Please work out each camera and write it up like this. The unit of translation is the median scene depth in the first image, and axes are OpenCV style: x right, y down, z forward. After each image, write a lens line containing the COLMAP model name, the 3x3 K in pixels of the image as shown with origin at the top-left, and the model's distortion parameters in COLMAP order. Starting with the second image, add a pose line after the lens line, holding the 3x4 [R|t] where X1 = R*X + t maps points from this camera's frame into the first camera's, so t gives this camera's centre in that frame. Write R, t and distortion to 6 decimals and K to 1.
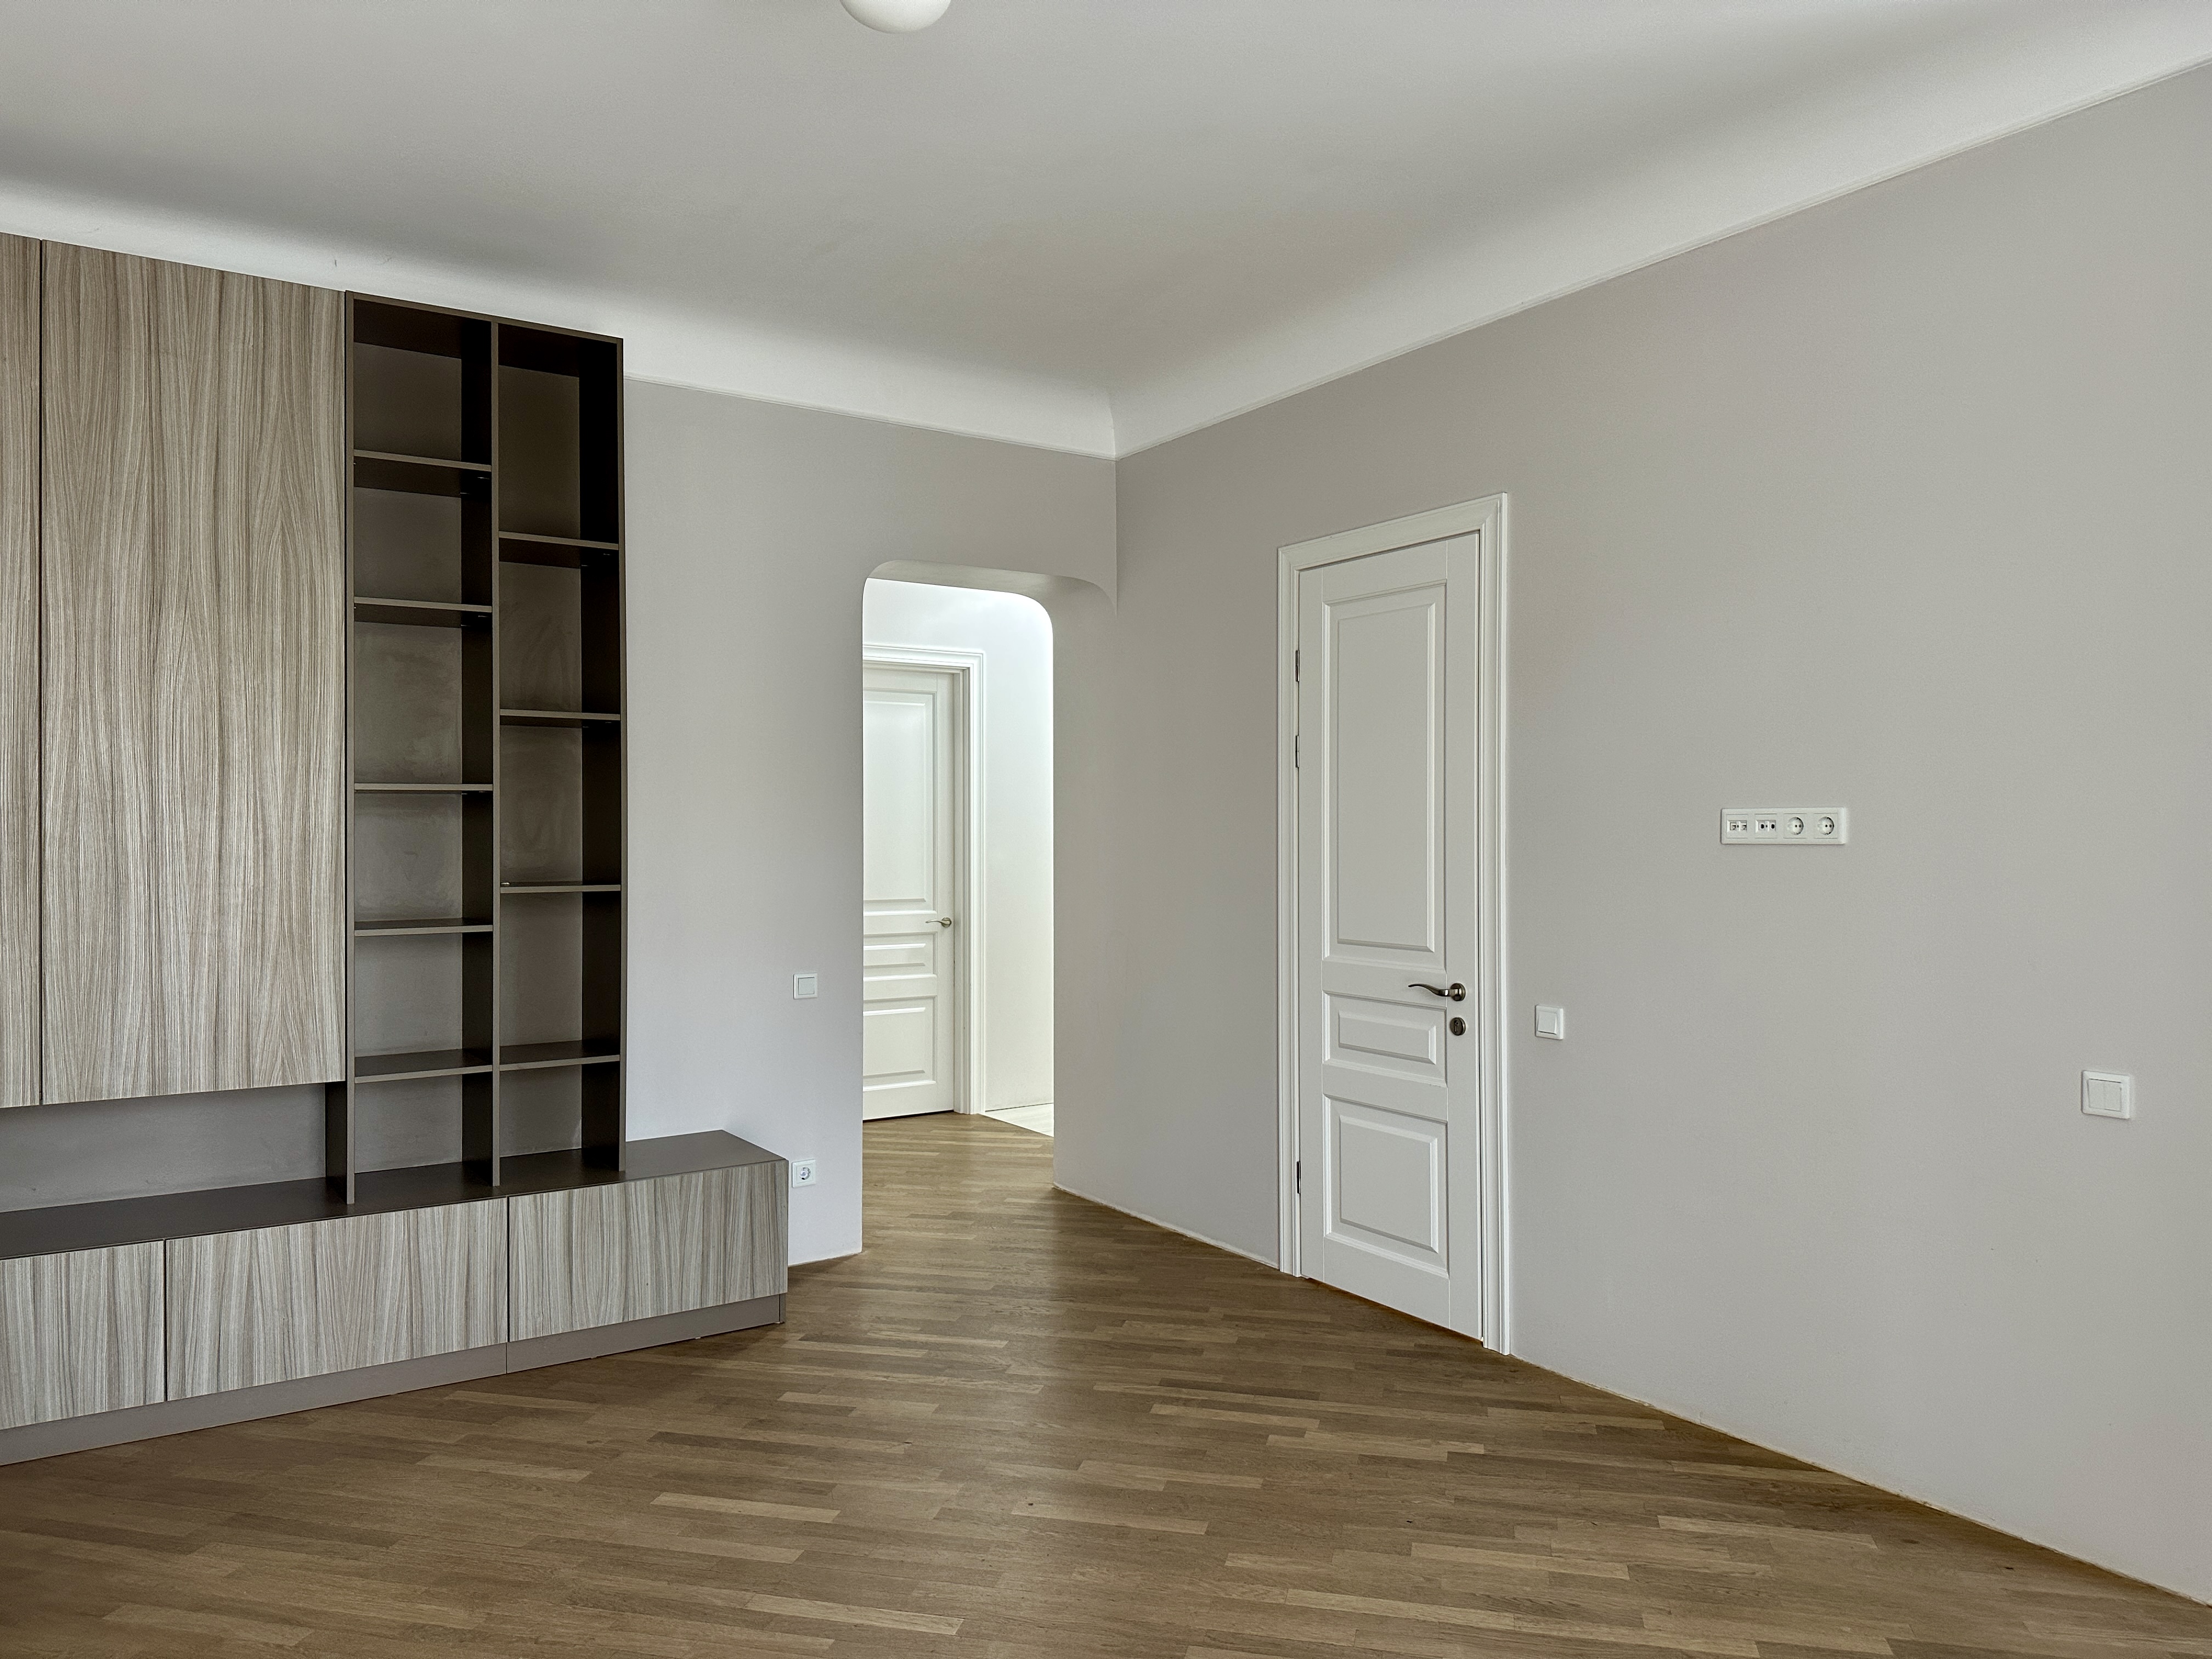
lens RADIAL K [[1574.5, 0, 1082.2], [0, 1574.5, 821.6], [0, 0, 1]] dist [0.059871, -0.060686]
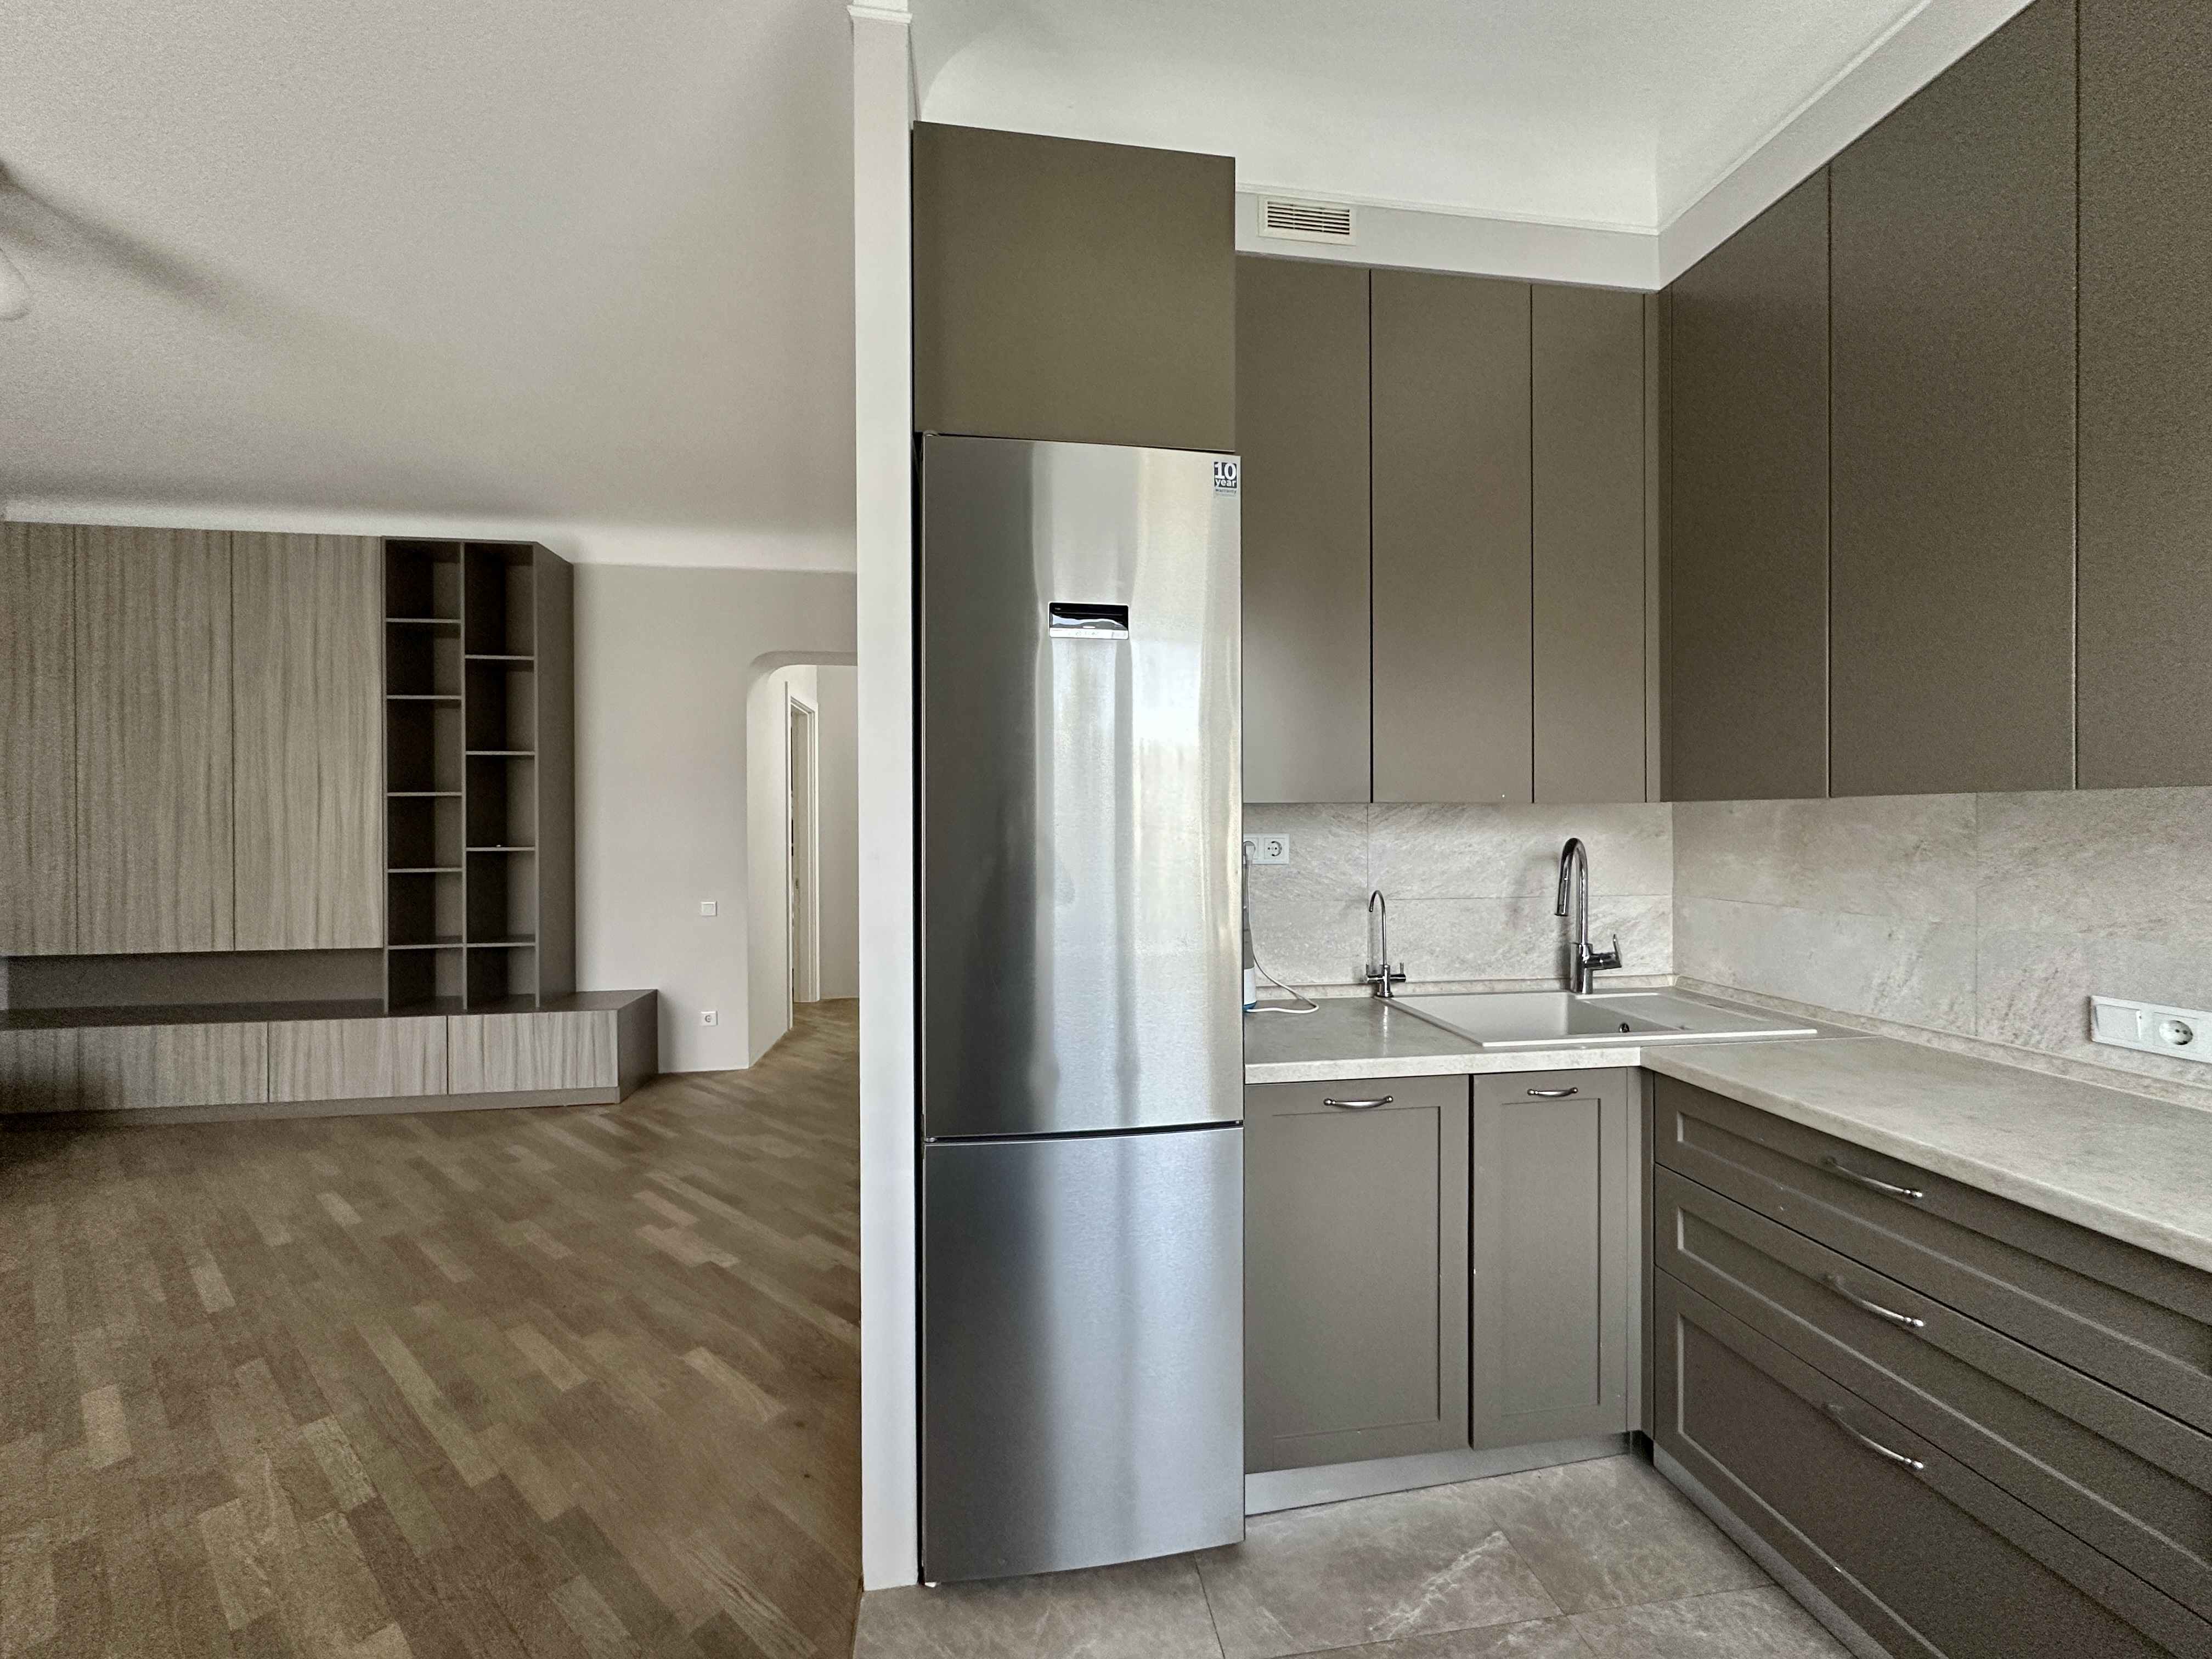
lens RADIAL K [[879.9, 0, 1095.3], [0, 879.9, 834.5], [0, 0, 1]] dist [0.004145, -0.000365]
pose [[0.903610, 0.004417, -0.428334, 0.777034], [0.003364, 0.999843, 0.017407, 0.009409], [0.428344, -0.017170, 0.903453, 0.410364]]
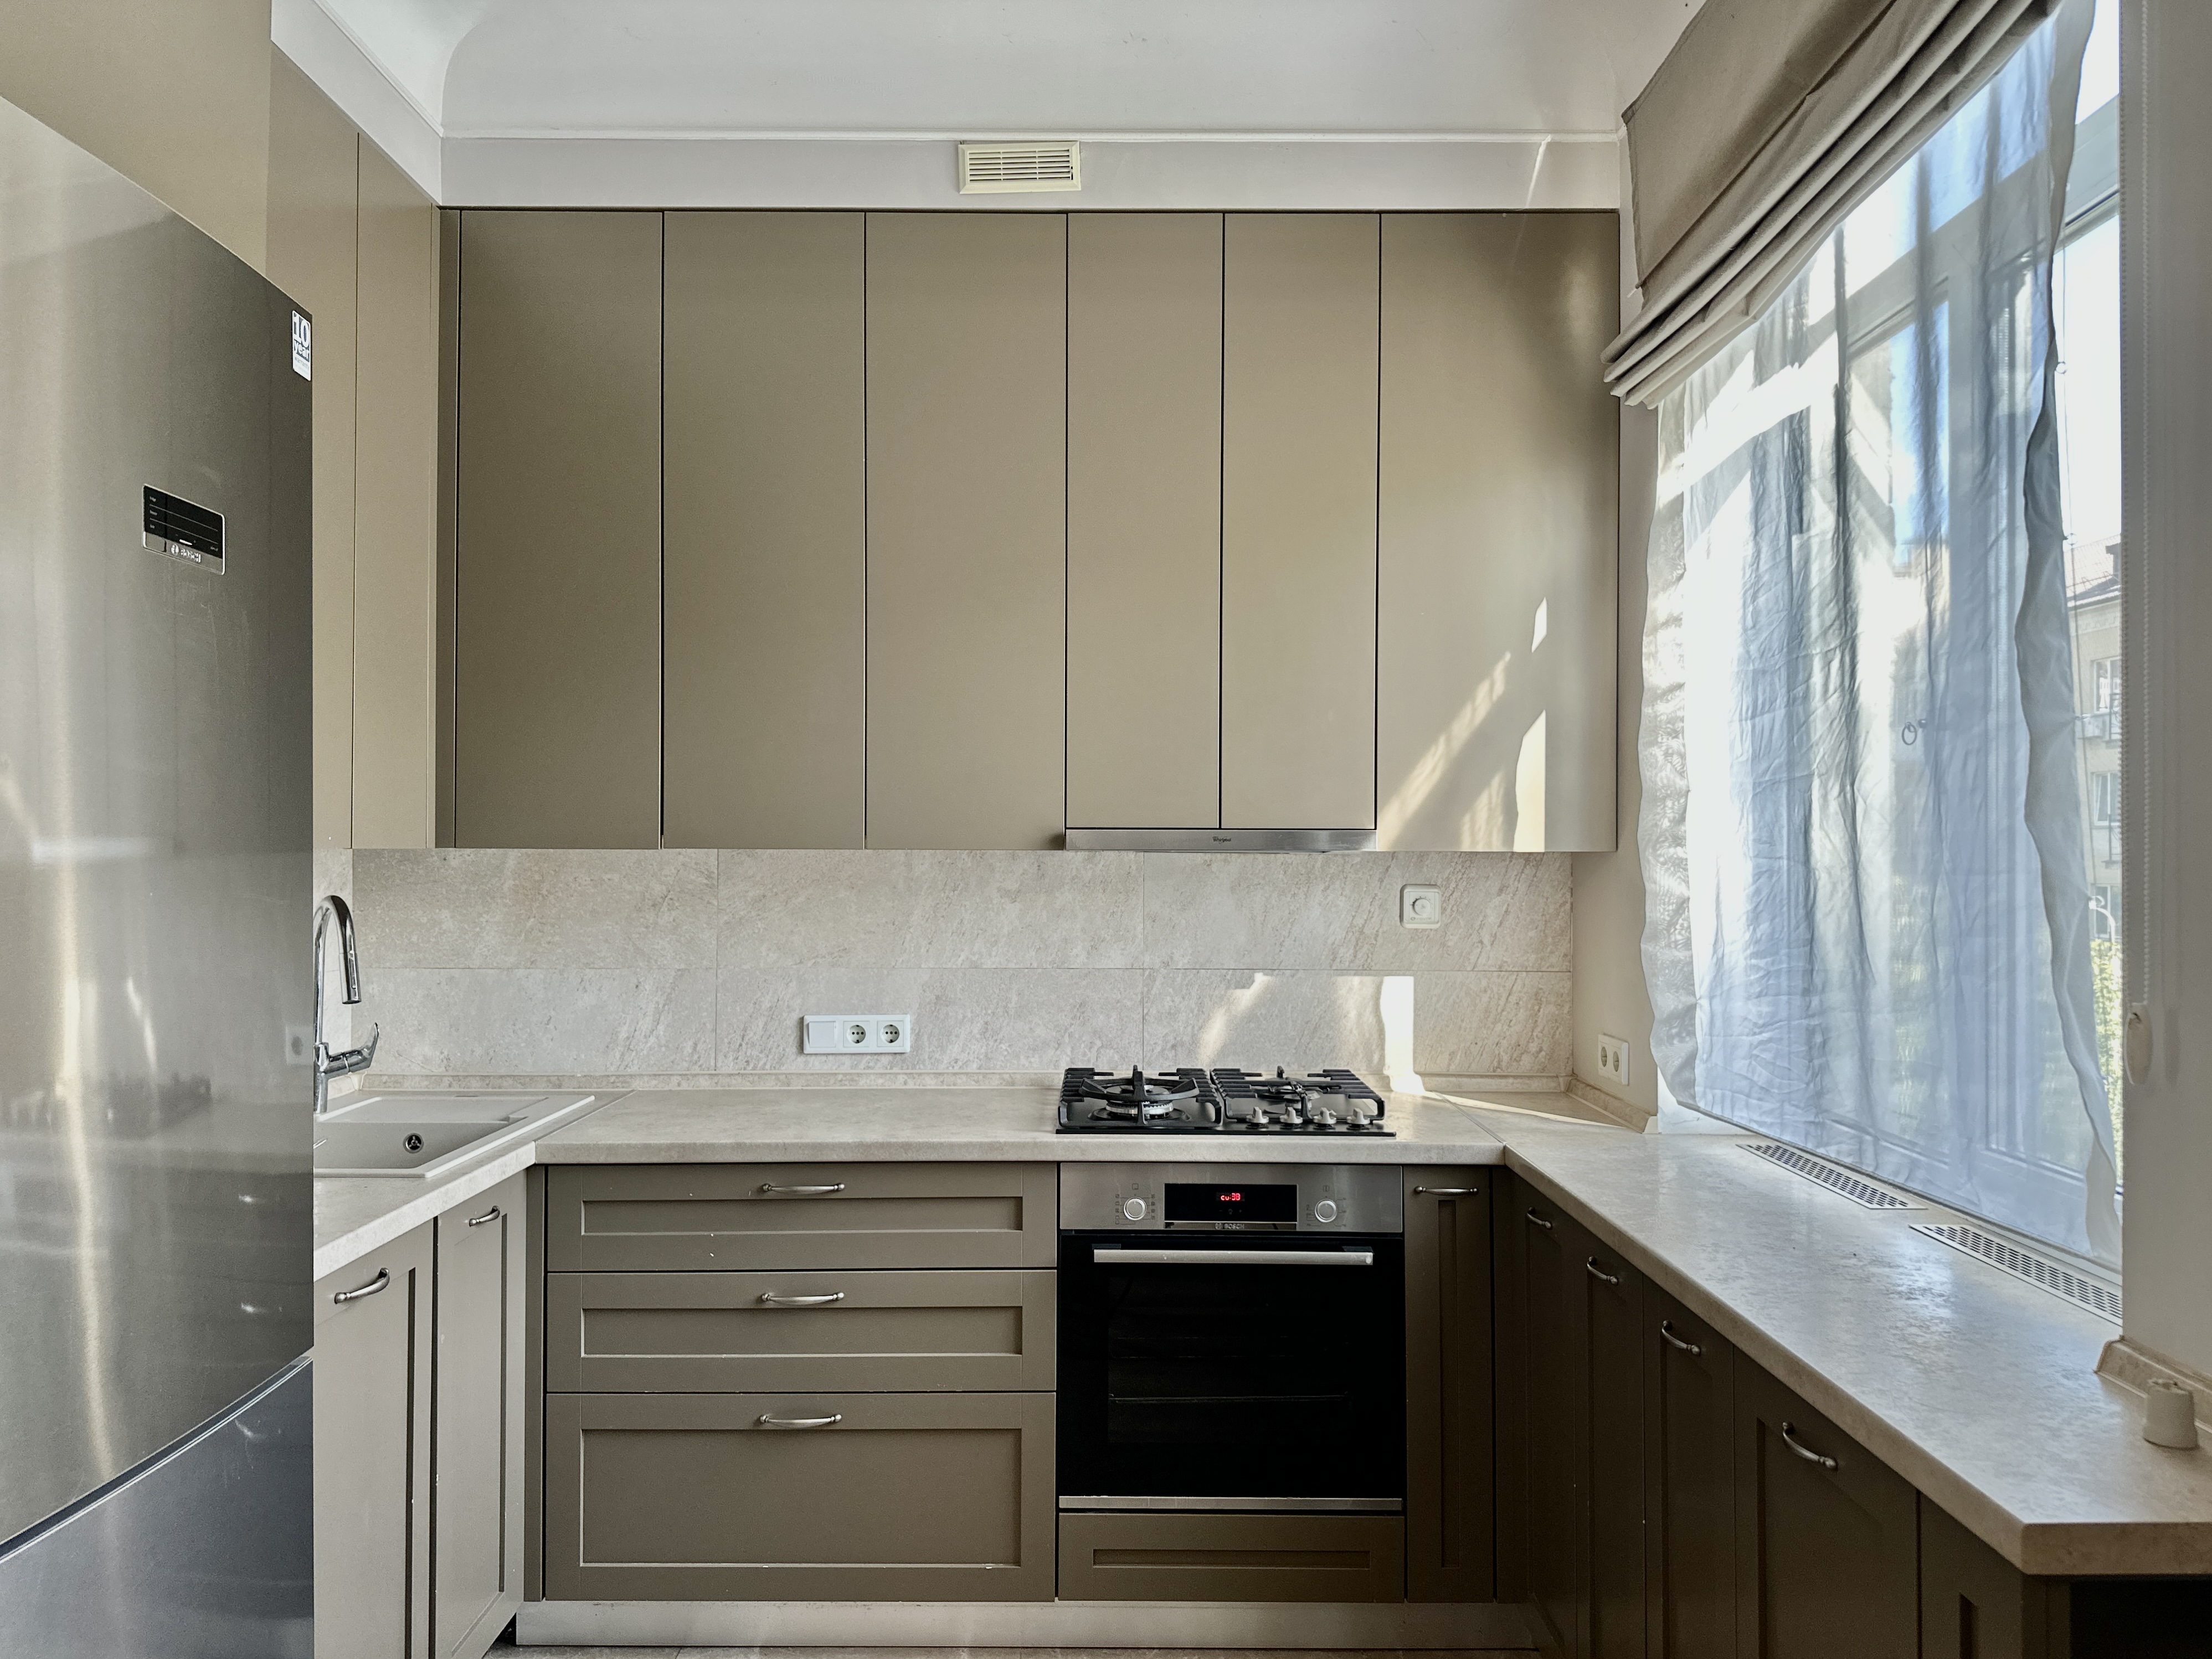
lens RADIAL K [[1574.4, 0, 1148.0], [0, 1574.4, 834.2], [0, 0, 1]] dist [0.059871, -0.060686]
pose [[0.528436, 0.017260, 0.848798, 0.397144], [-0.008294, 0.999851, -0.015168, 0.003224], [-0.848933, 0.000976, 0.528500, 0.349847]]
